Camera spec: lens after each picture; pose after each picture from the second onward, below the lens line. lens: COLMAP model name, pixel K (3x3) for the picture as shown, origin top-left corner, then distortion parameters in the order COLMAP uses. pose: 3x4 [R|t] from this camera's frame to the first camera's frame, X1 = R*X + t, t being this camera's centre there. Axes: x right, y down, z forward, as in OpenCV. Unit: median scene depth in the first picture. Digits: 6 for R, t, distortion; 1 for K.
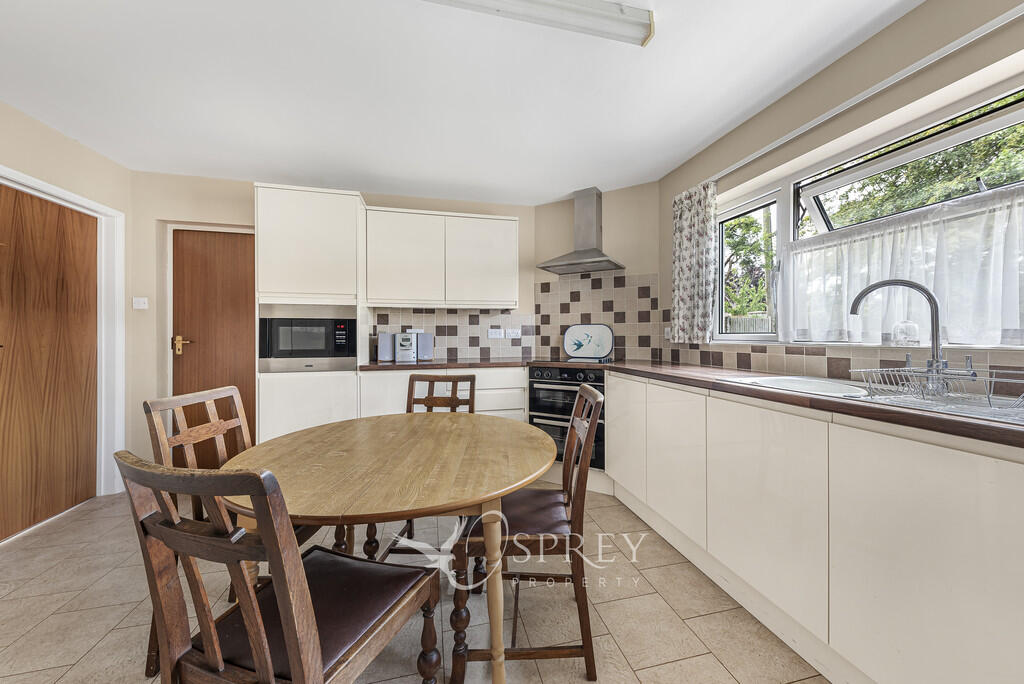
lens RADIAL K [[360.1, 0, 513.0], [0, 360.1, 339.2], [0, 0, 1]] dist [0.002083, 0.000132]
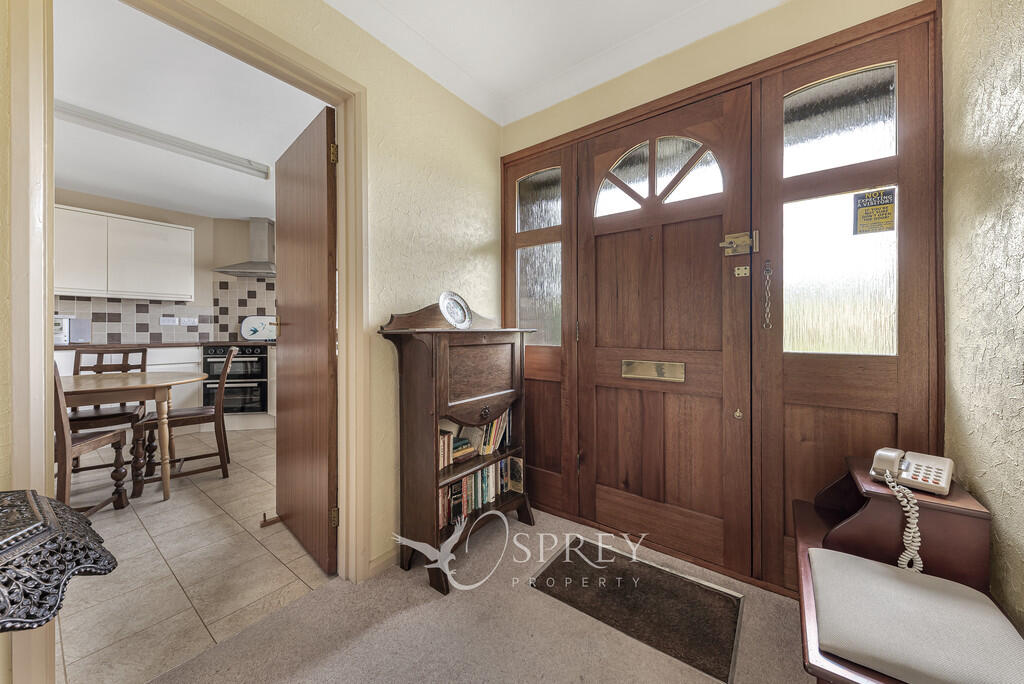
lens RADIAL K [[360.1, 0, 515.4], [0, 360.1, 336.8], [0, 0, 1]] dist [0.002083, 0.000132]
pose [[0.760855, -0.005471, 0.648899, 0.049380], [0.002590, 0.999982, 0.005393, 0.033007], [-0.648917, -0.002423, 0.760855, -0.651628]]
